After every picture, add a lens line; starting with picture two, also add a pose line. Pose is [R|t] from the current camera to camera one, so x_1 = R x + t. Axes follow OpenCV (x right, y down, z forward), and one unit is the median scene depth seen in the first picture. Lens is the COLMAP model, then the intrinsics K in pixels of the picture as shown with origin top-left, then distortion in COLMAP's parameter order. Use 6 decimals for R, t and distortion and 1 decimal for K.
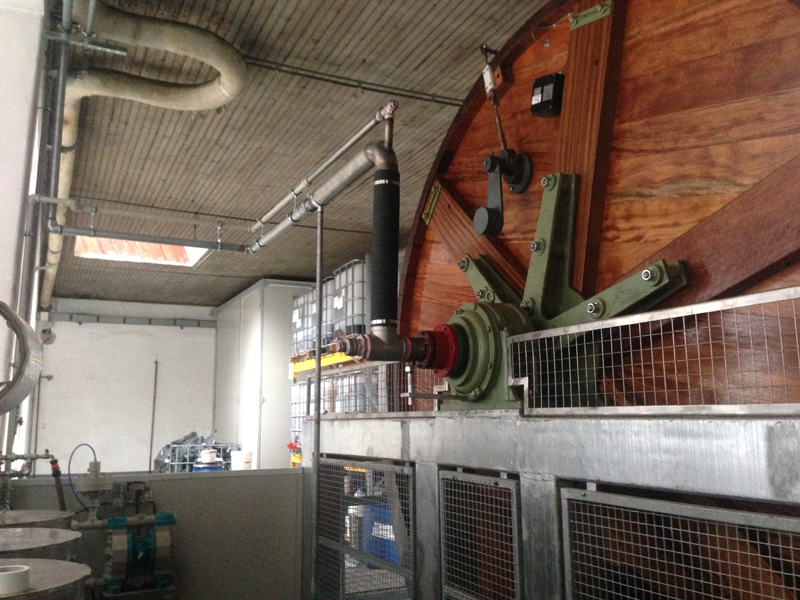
lens RADIAL K [[725.6, 0, 400.0], [0, 725.6, 300.0], [0, 0, 1]] dist [0.121763, -0.161026]
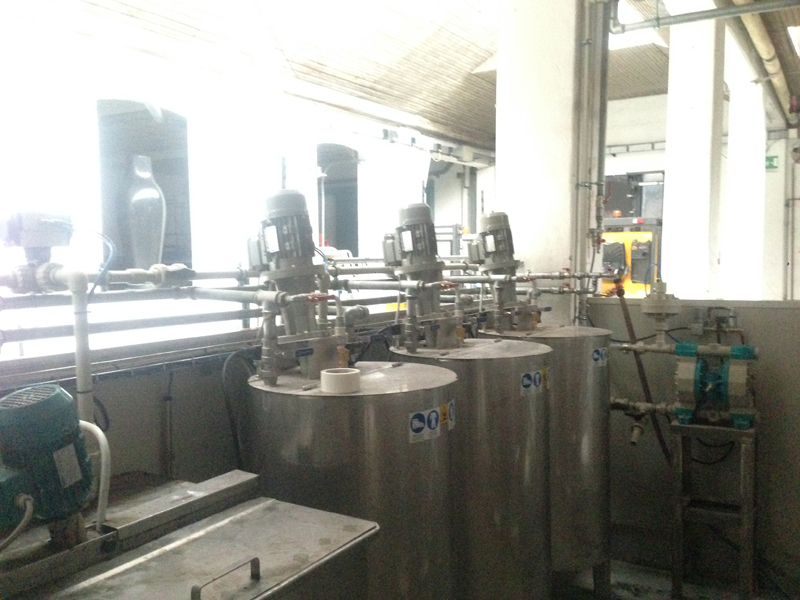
lens RADIAL K [[725.6, 0, 400.0], [0, 725.6, 300.0], [0, 0, 1]] dist [0.121763, -0.161026]
pose [[0.542633, 0.048593, -0.838563, 0.176359], [0.145729, 0.977739, 0.150960, 0.056365], [0.827232, -0.204119, 0.523473, 0.255964]]
